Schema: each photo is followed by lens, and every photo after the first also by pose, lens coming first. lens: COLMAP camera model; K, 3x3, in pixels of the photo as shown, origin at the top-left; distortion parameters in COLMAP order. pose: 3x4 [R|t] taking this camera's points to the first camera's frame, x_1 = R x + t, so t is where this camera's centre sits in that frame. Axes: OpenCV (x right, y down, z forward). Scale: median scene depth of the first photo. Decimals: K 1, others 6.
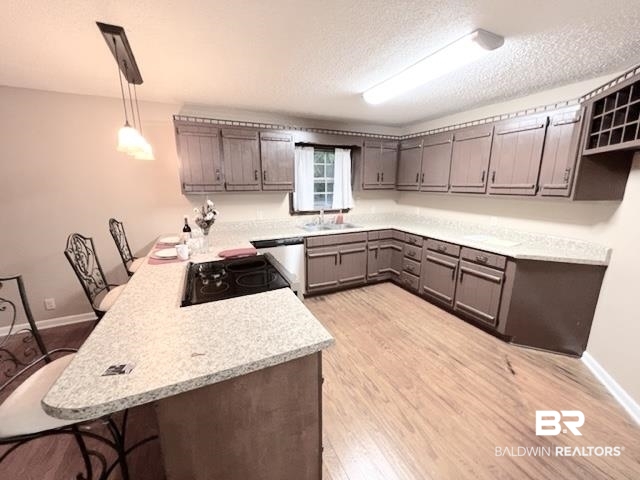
lens RADIAL K [[254.4, 0, 316.6], [0, 254.4, 240.1], [0, 0, 1]] dist [-0.000274, -0.000209]
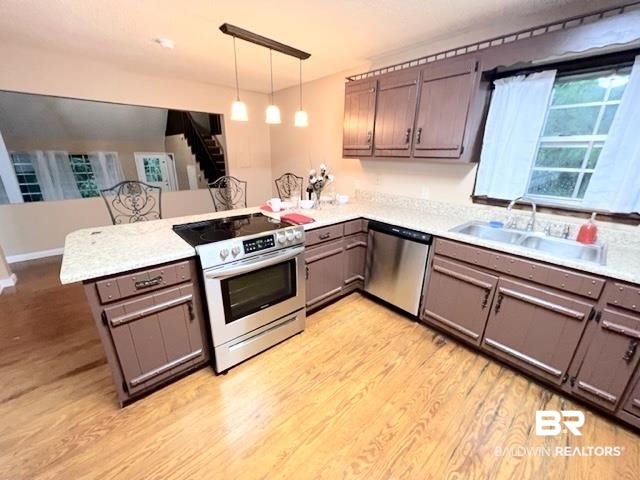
lens RADIAL K [[254.4, 0, 319.6], [0, 254.4, 237.8], [0, 0, 1]] dist [-0.000274, -0.000209]
pose [[0.301834, 0.311768, -0.900942, 0.397644], [-0.224748, 0.941652, 0.250560, -0.091607], [0.926490, 0.126857, 0.354292, 0.475638]]
